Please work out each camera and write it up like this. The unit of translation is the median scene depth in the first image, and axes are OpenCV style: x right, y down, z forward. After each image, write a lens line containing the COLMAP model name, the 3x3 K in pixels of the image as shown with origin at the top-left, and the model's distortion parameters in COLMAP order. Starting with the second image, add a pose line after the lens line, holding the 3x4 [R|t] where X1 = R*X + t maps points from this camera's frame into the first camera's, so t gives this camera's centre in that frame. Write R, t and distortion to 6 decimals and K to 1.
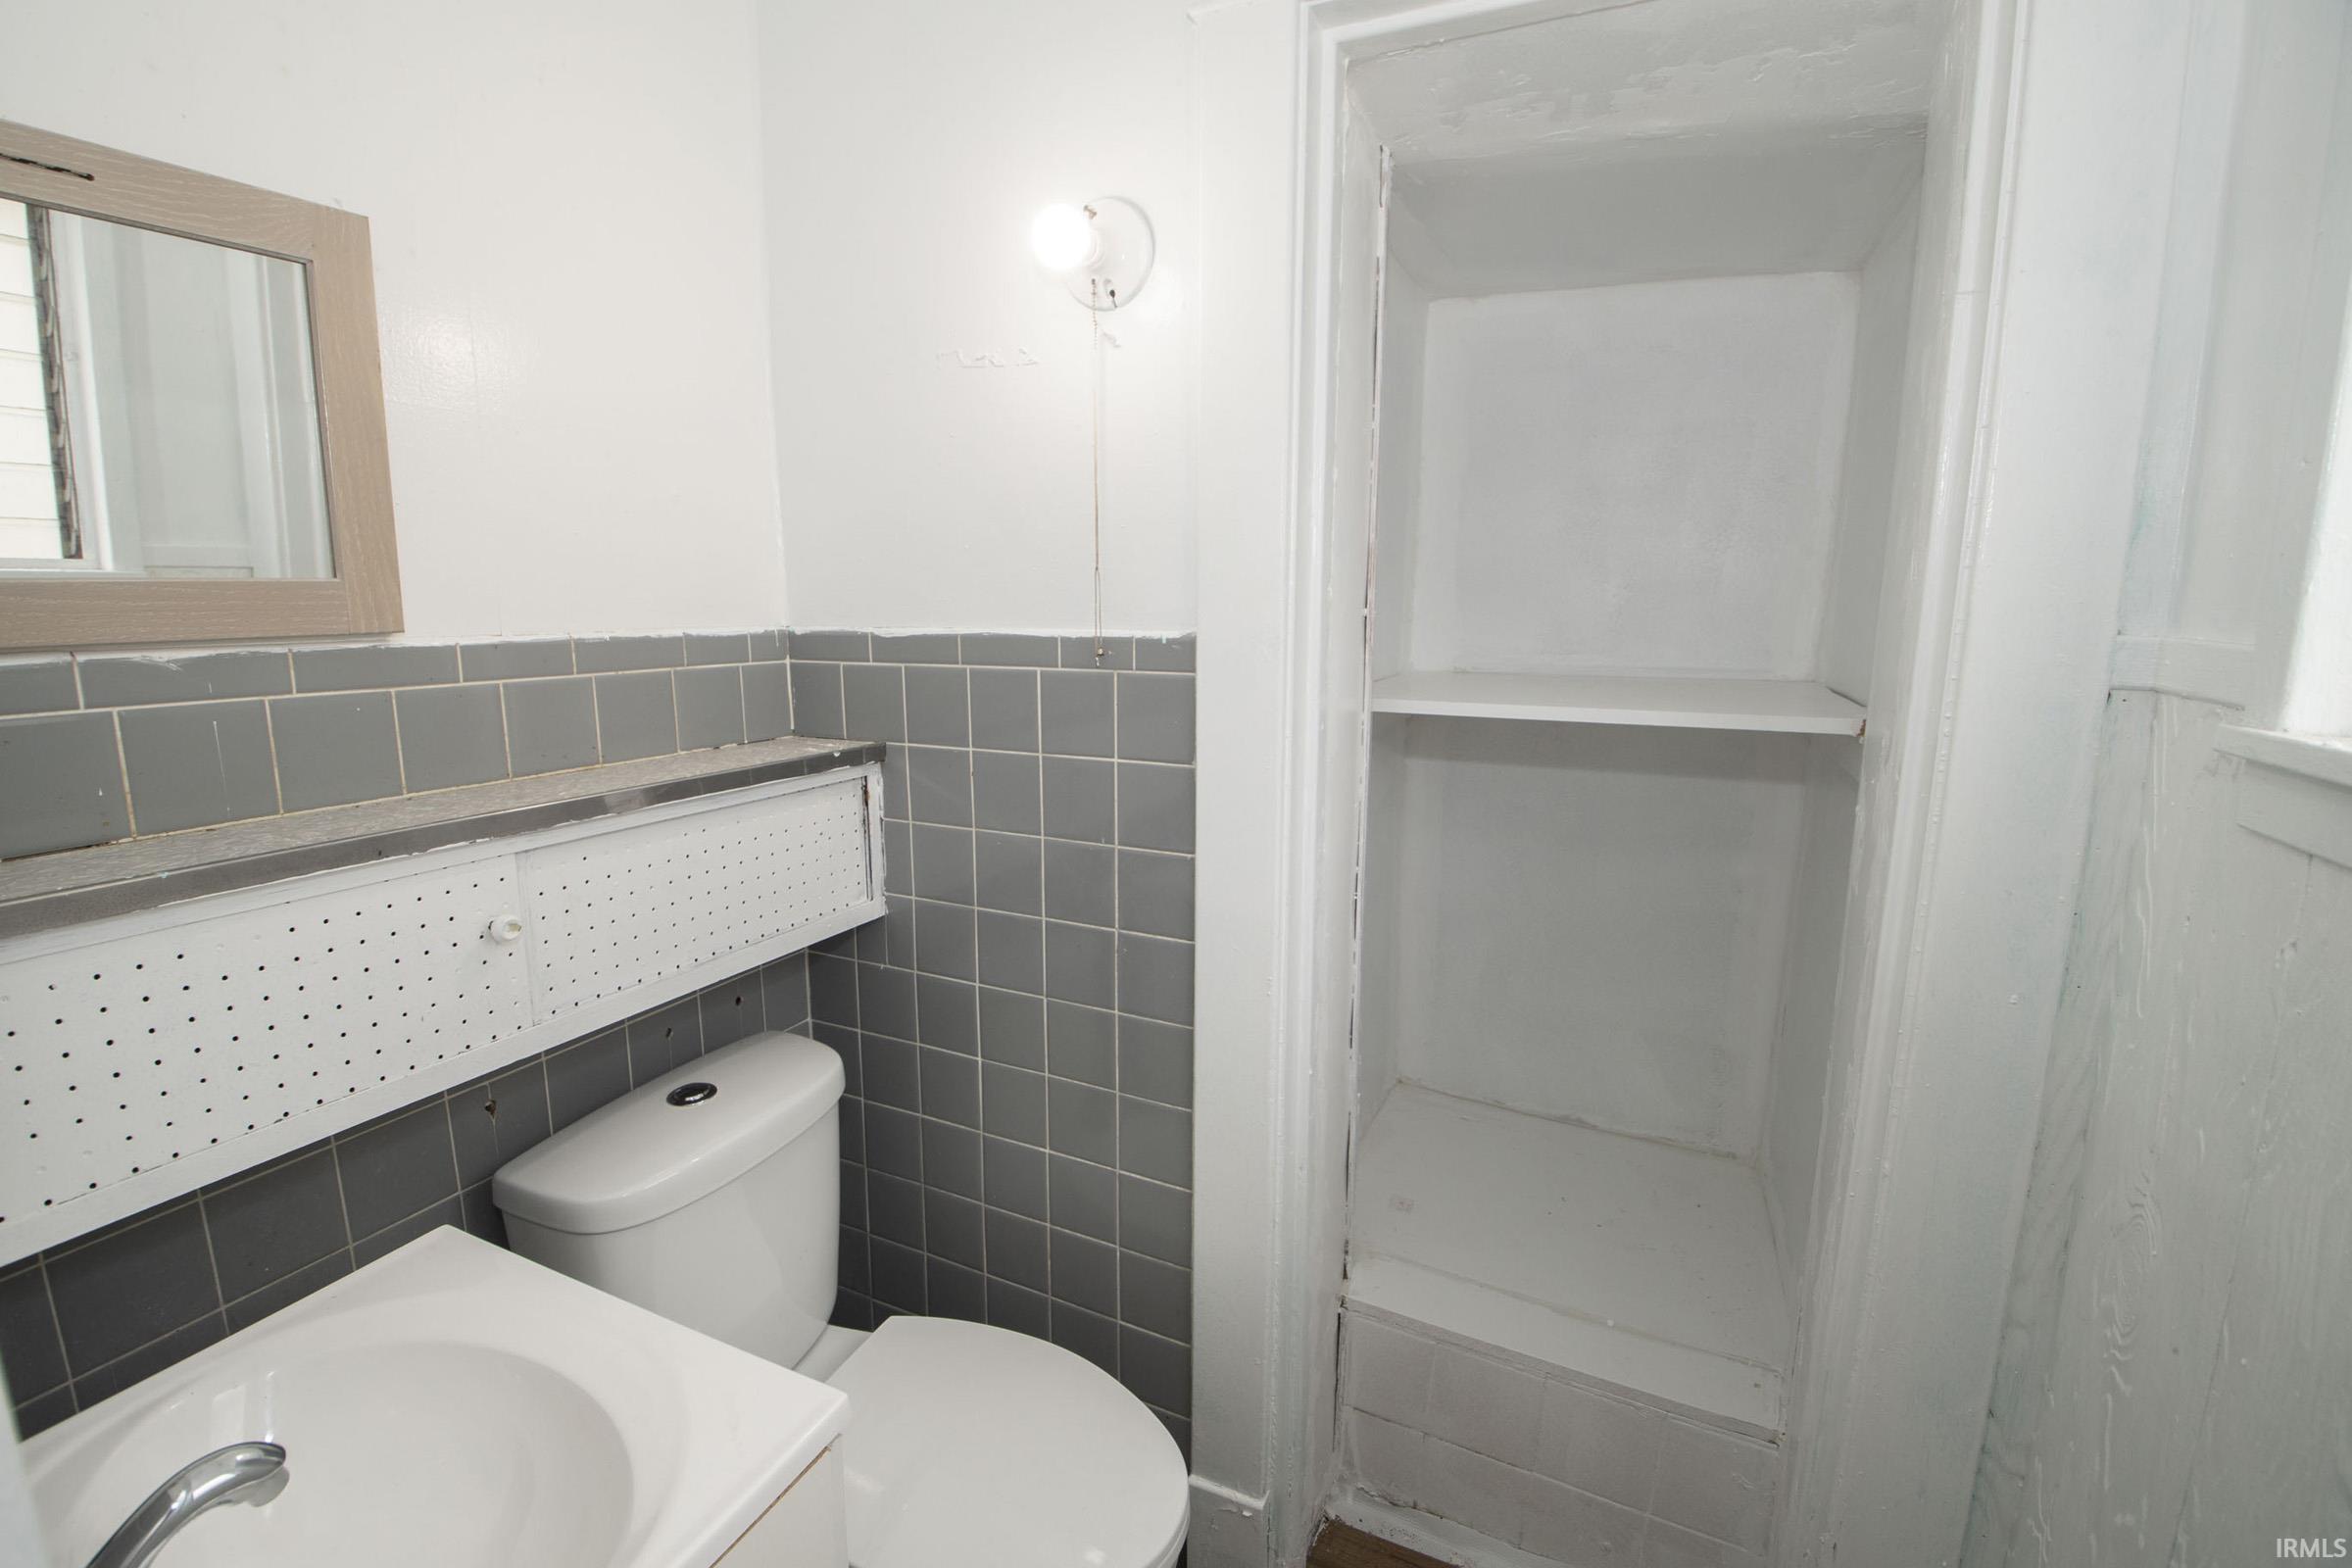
lens RADIAL K [[1029.8, 0, 1162.3], [0, 1029.8, 774.9], [0, 0, 1]] dist [0.000171, -0.012500]
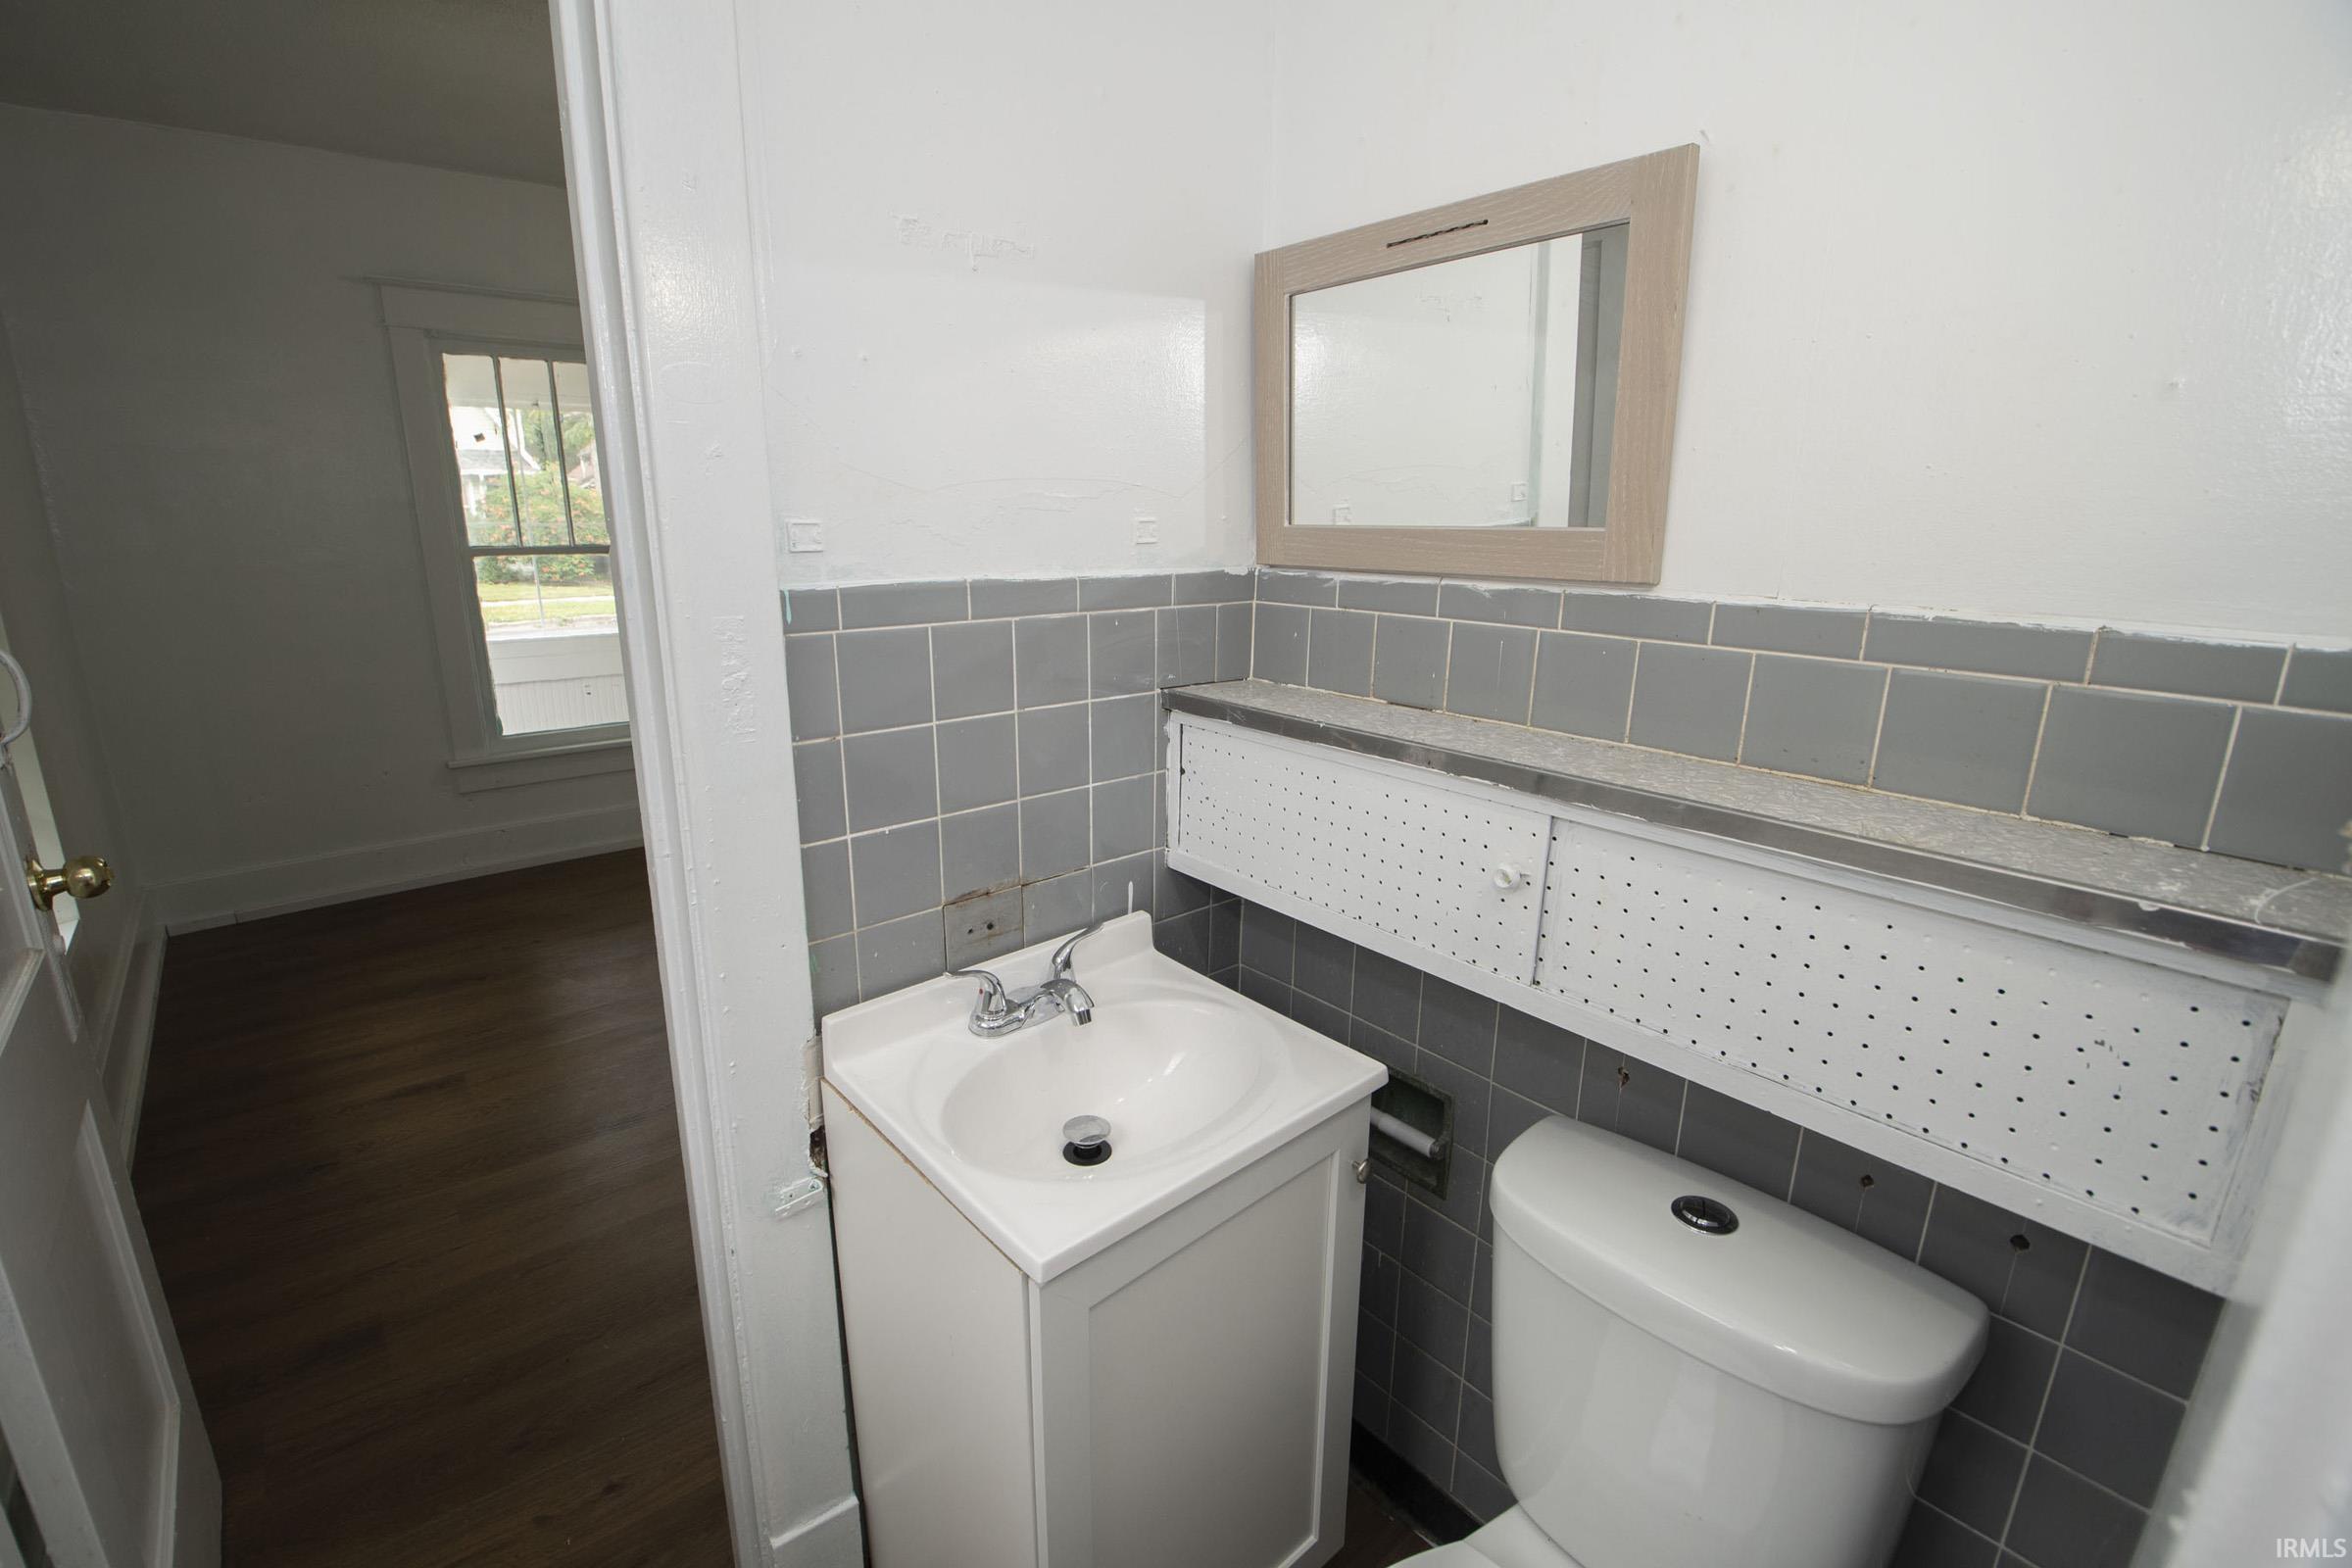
lens RADIAL K [[1029.8, 0, 1162.3], [0, 1029.8, 774.9], [0, 0, 1]] dist [0.000171, -0.012500]
pose [[-0.398188, 0.216667, -0.891348, 0.394878], [-0.172148, 0.936790, 0.304616, -0.202089], [0.901006, 0.274738, -0.335720, 1.033845]]
